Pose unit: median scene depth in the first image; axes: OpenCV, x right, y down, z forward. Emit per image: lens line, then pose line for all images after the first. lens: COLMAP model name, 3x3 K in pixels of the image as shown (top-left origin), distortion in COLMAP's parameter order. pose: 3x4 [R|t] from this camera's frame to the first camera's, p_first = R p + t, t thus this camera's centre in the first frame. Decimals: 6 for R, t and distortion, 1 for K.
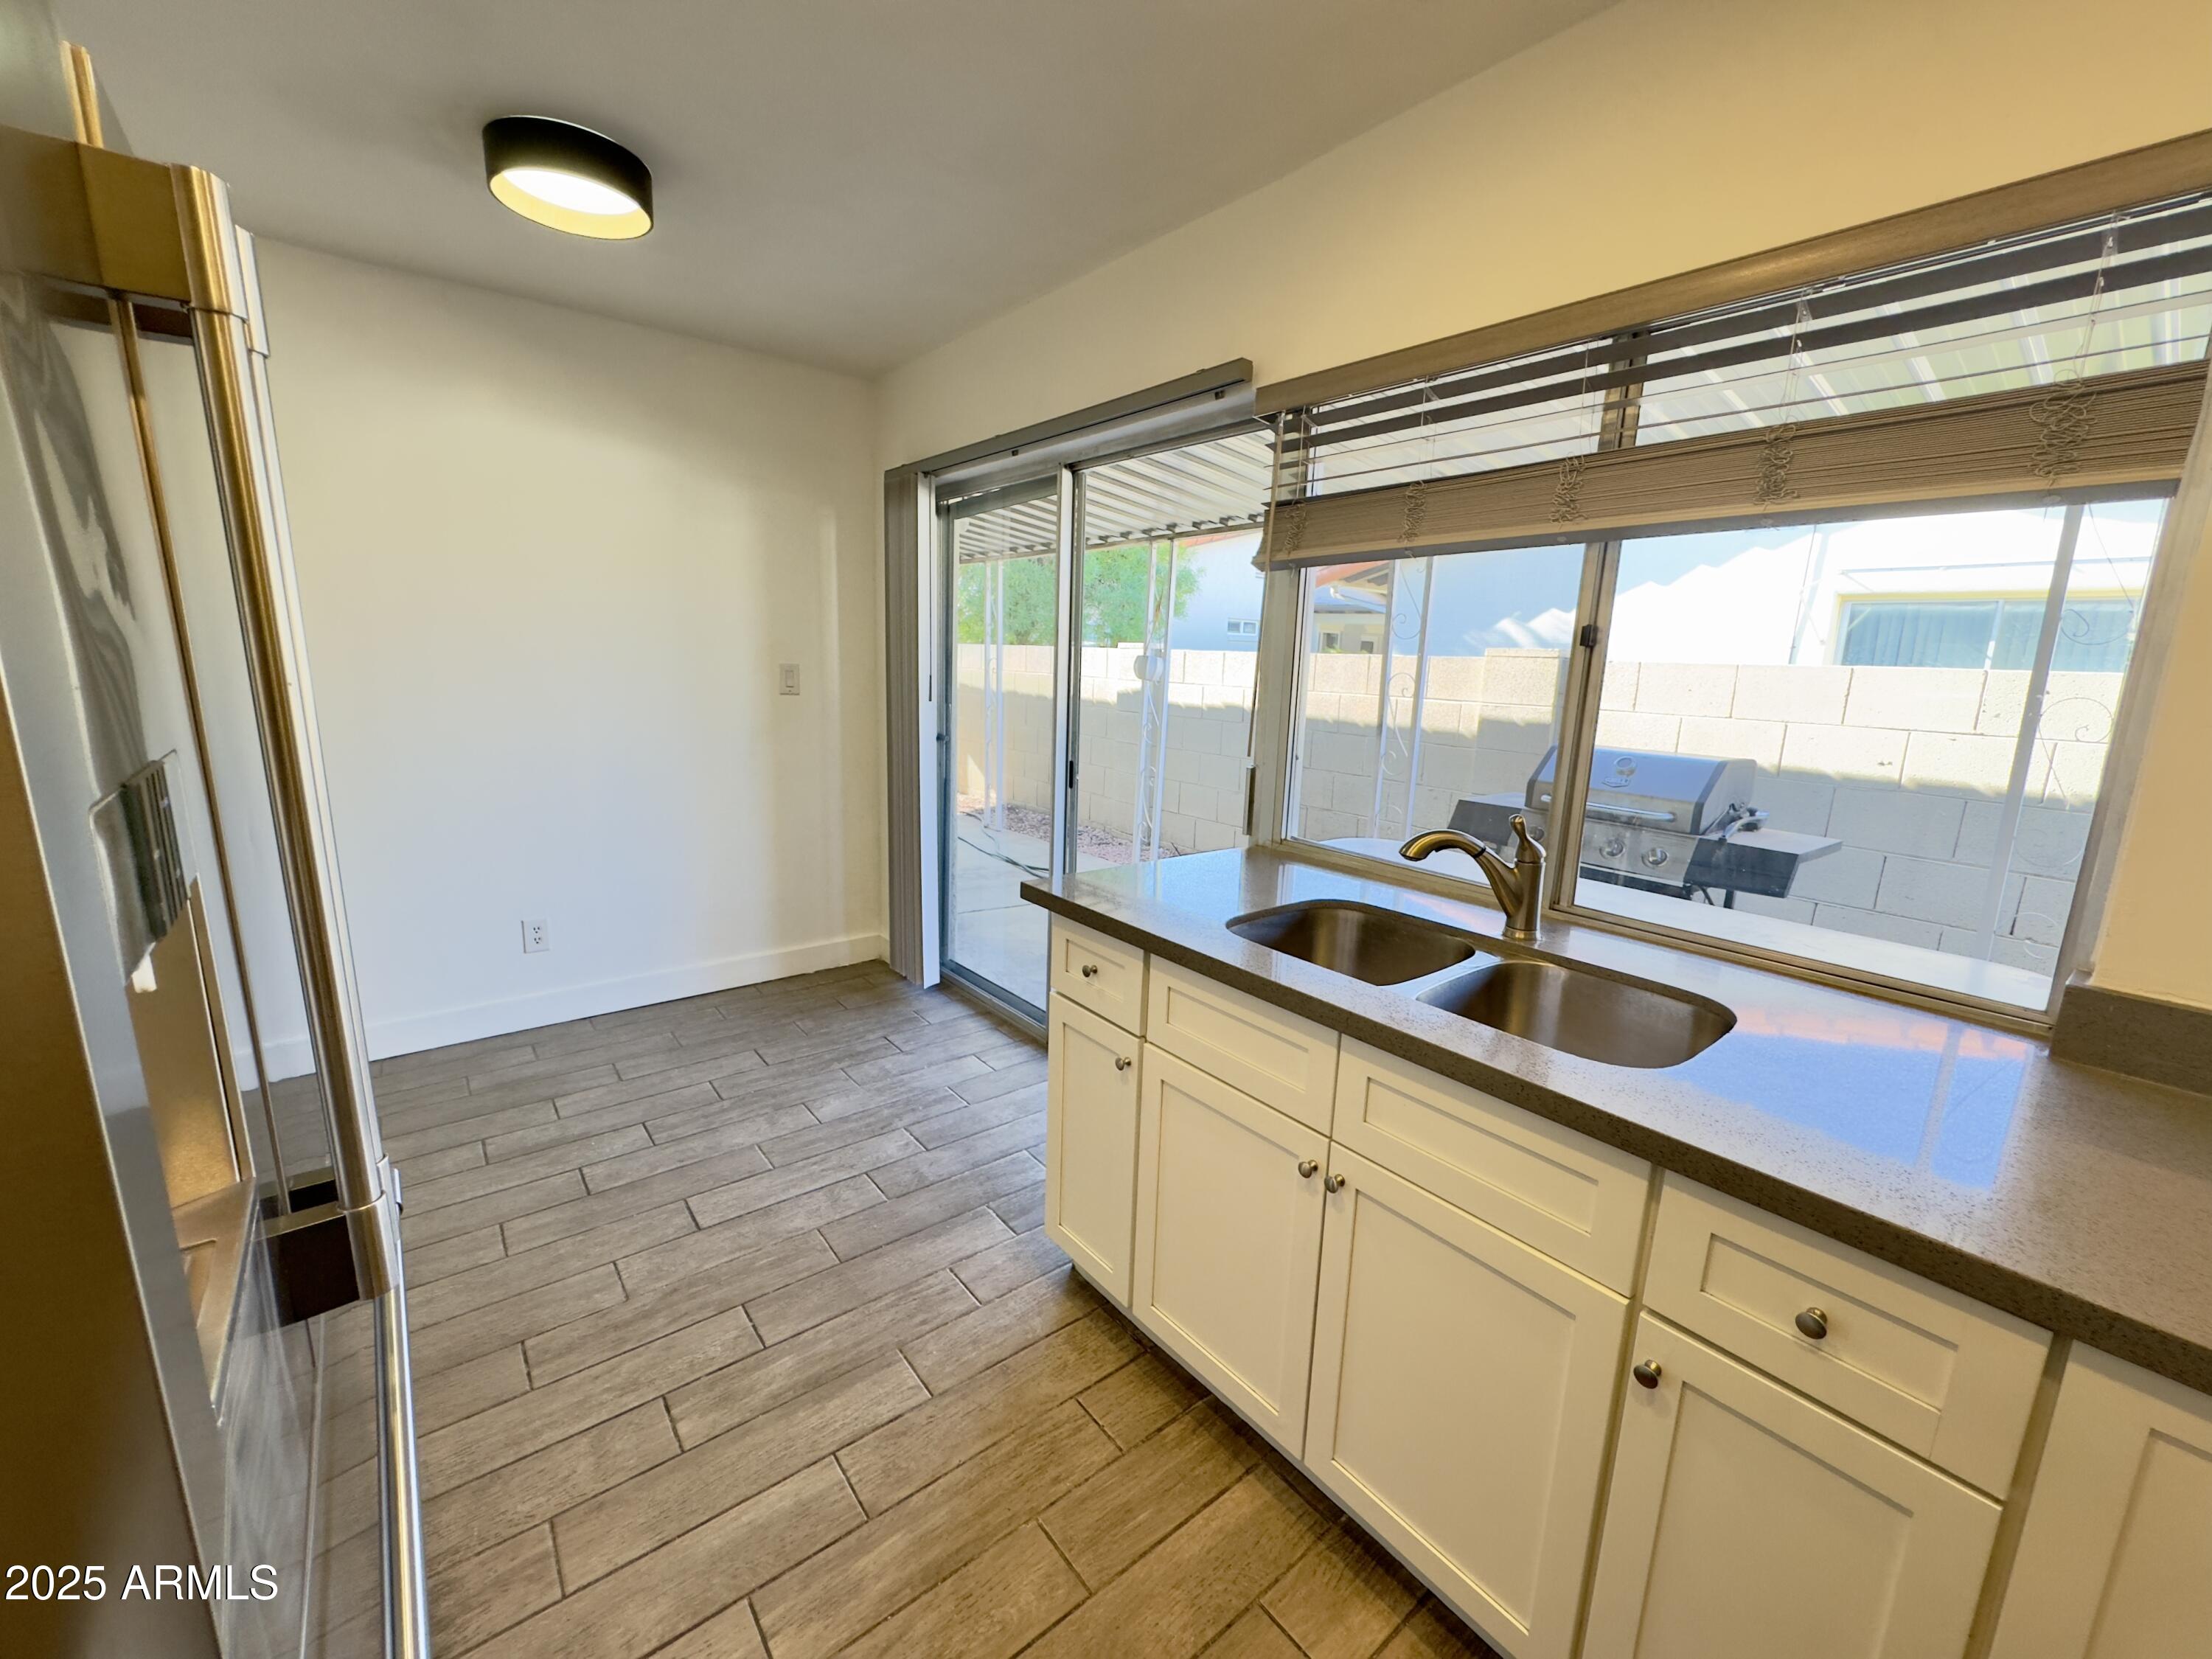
lens RADIAL K [[882.7, 0, 1103.0], [0, 882.7, 834.1], [0, 0, 1]] dist [-0.001324, 0.000012]
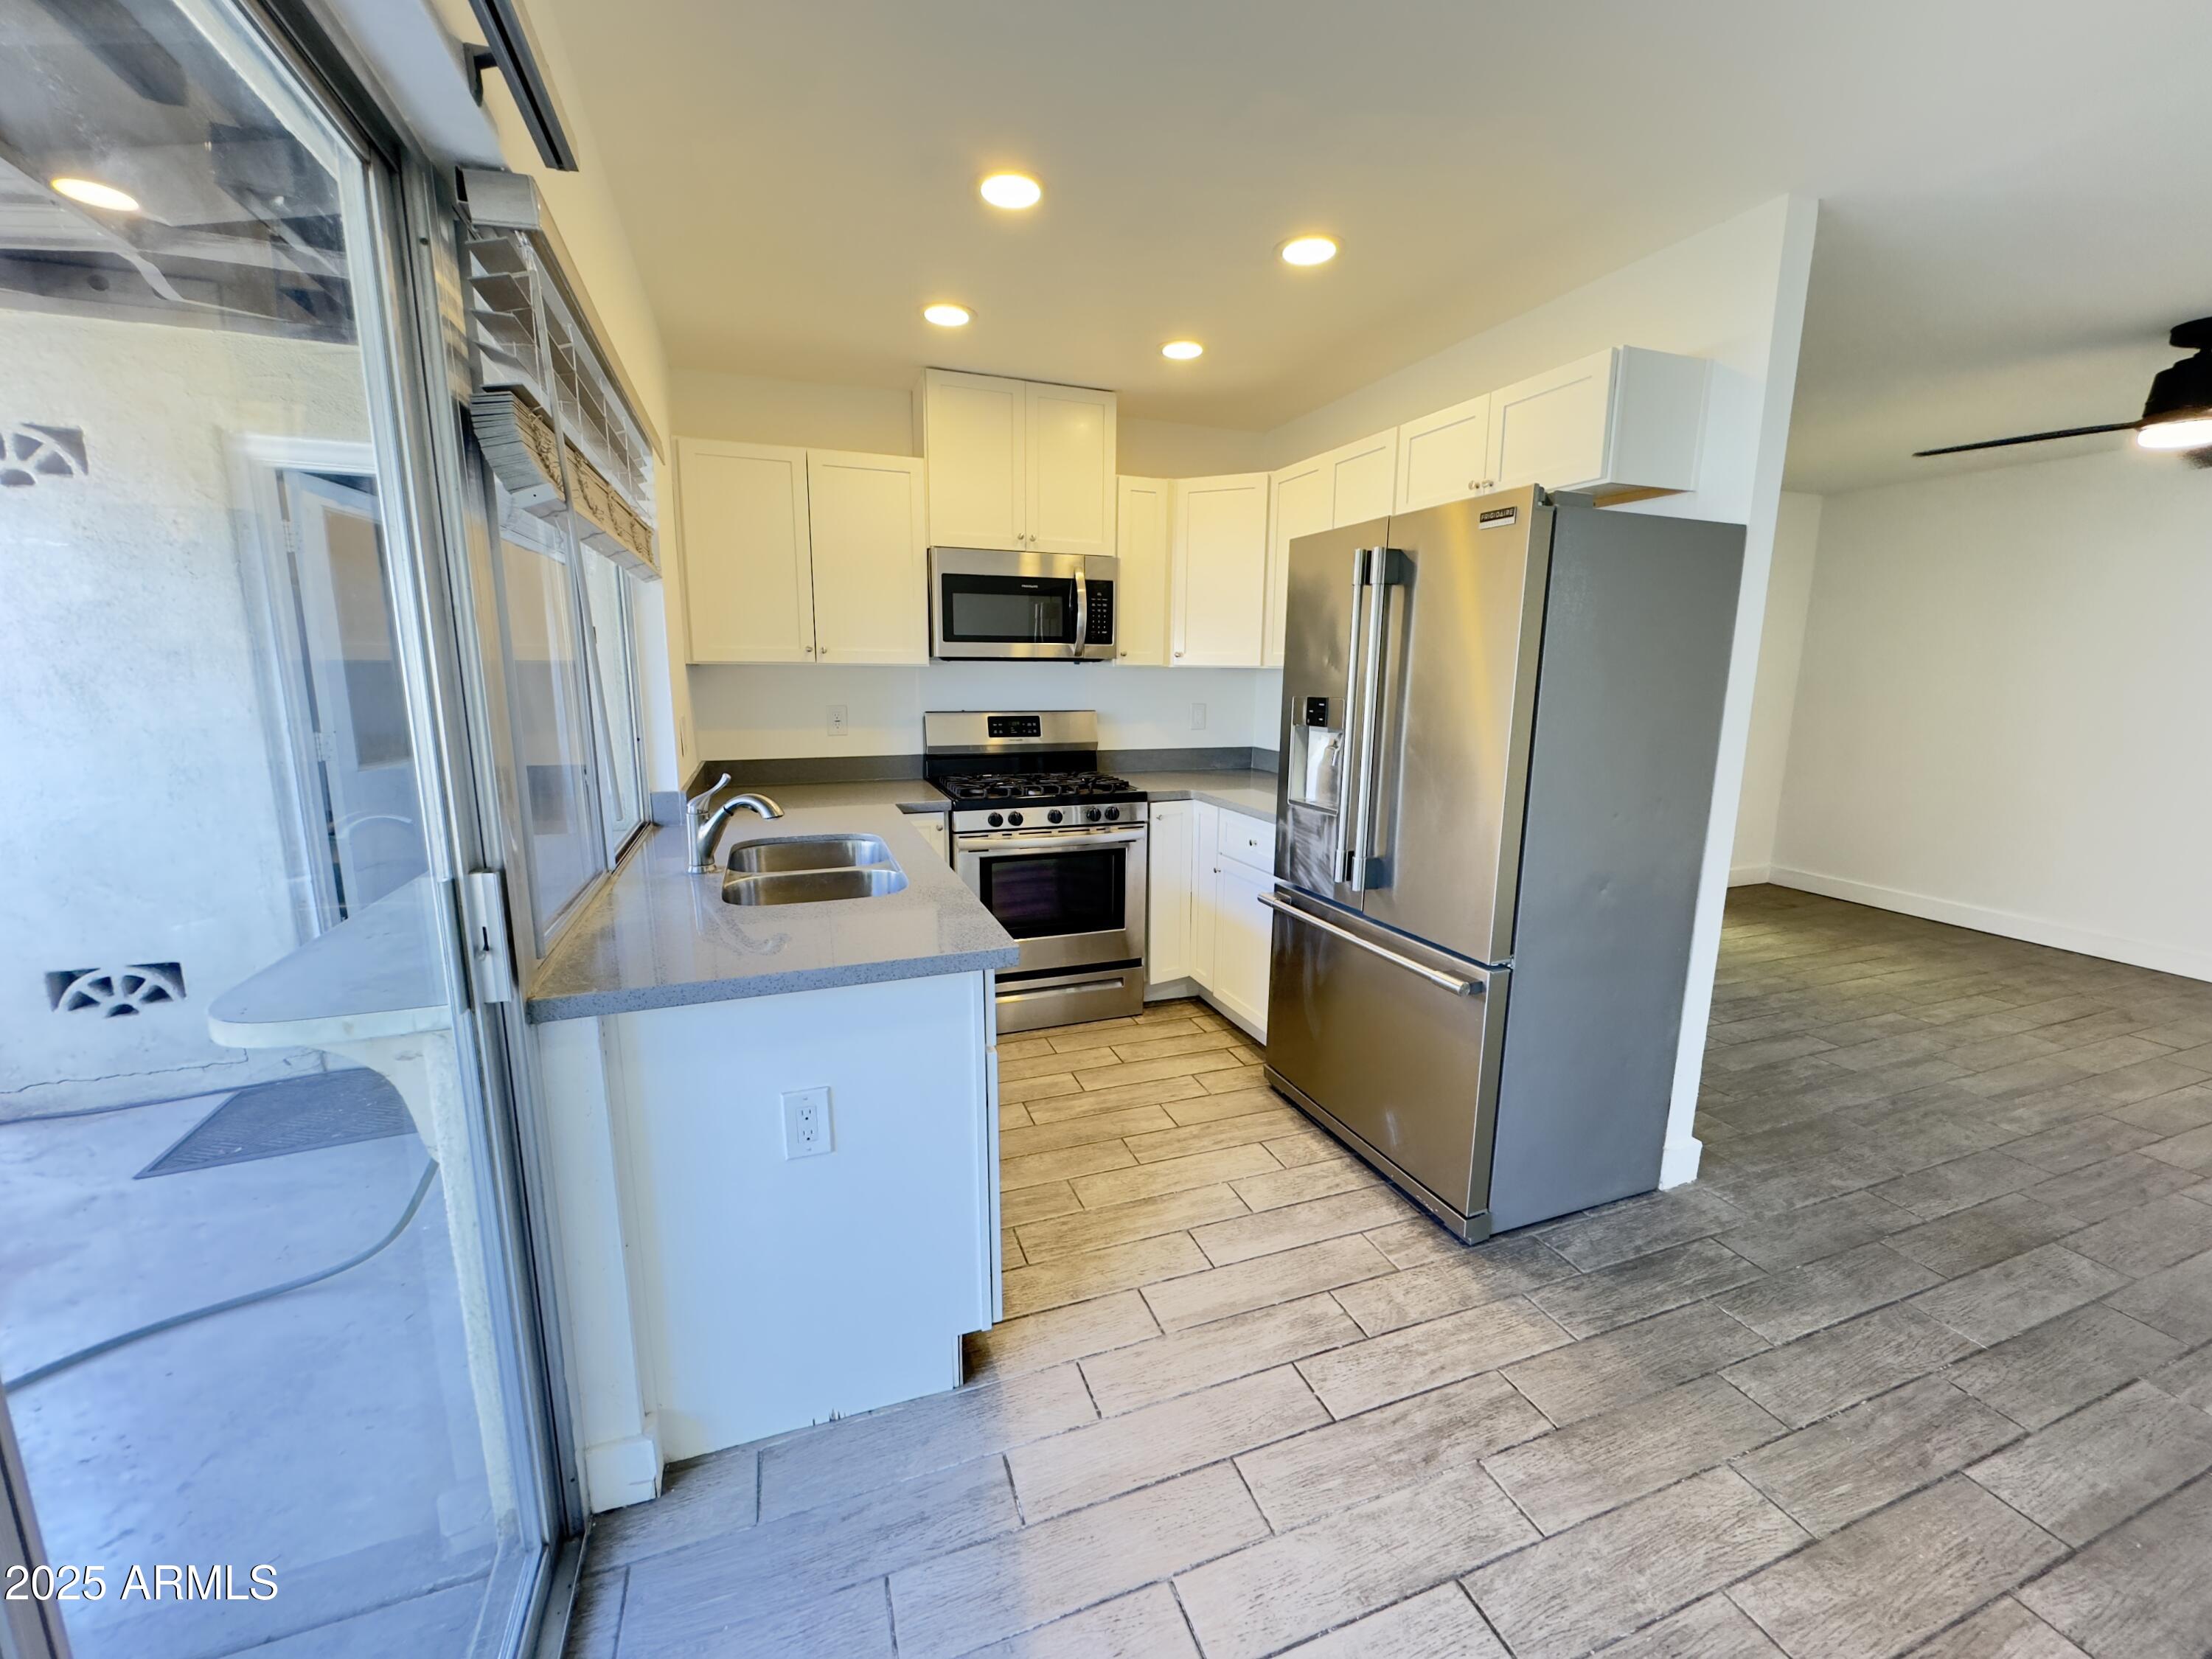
lens RADIAL K [[882.7, 0, 1109.5], [0, 882.7, 813.7], [0, 0, 1]] dist [-0.001324, 0.000012]
pose [[-0.950828, -0.086565, 0.297376, -0.447305], [0.026908, 0.933428, 0.357754, -0.387152], [-0.308548, 0.348164, -0.885201, 1.810031]]
